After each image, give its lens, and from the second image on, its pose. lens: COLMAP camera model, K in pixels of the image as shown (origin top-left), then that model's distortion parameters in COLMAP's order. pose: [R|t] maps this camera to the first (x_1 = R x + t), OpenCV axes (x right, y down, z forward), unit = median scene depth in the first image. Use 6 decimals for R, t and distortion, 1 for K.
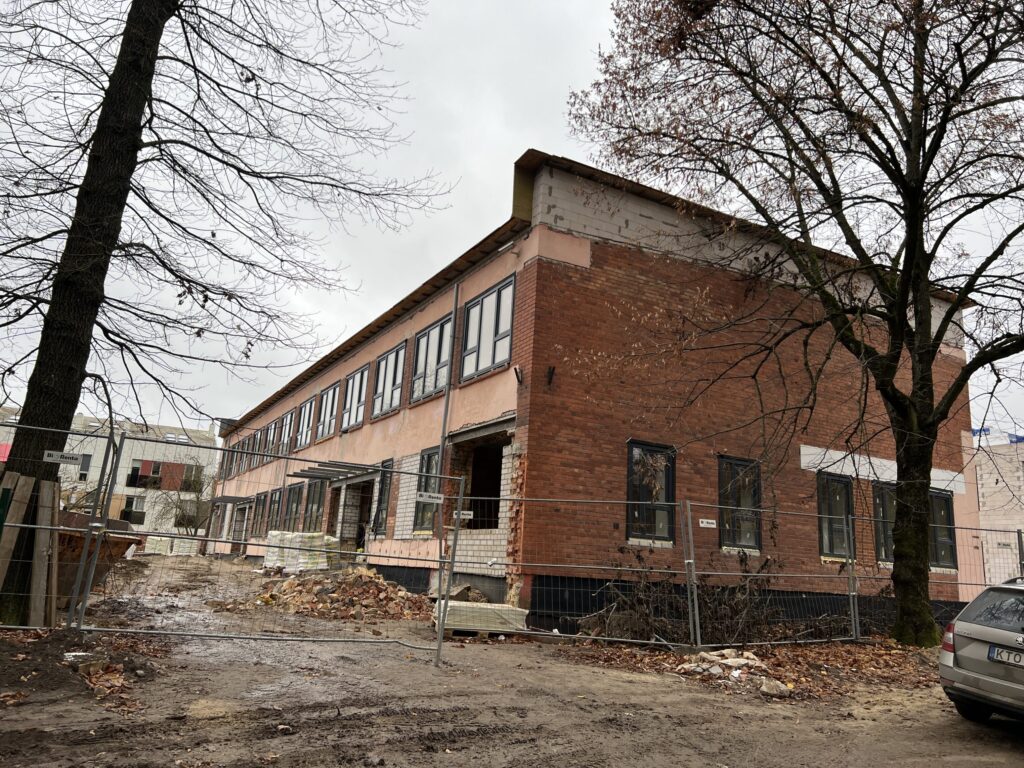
lens RADIAL K [[760.7, 0, 505.6], [0, 760.7, 392.6], [0, 0, 1]] dist [0.084879, -0.081461]
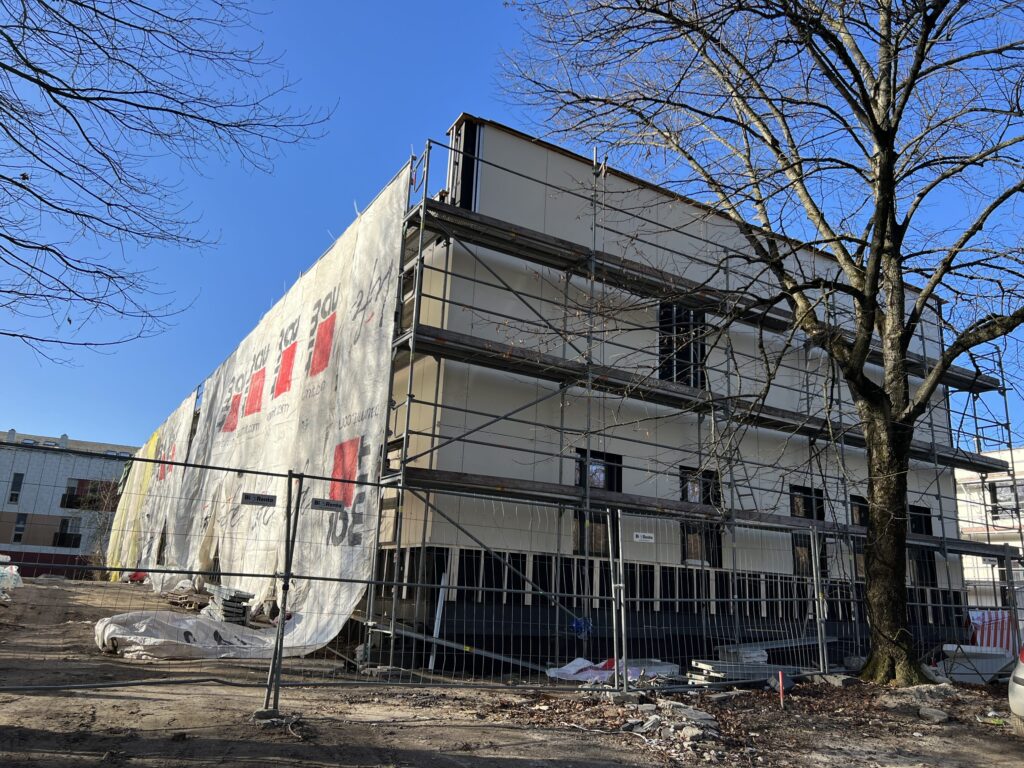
lens RADIAL K [[767.3, 0, 509.8], [0, 767.3, 354.3], [0, 0, 1]] dist [0.026206, -0.001074]
pose [[0.999022, -0.005189, 0.043902, 0.057679], [0.008184, 0.997631, -0.068310, 0.025499], [-0.043444, 0.068603, 0.996698, 0.148078]]
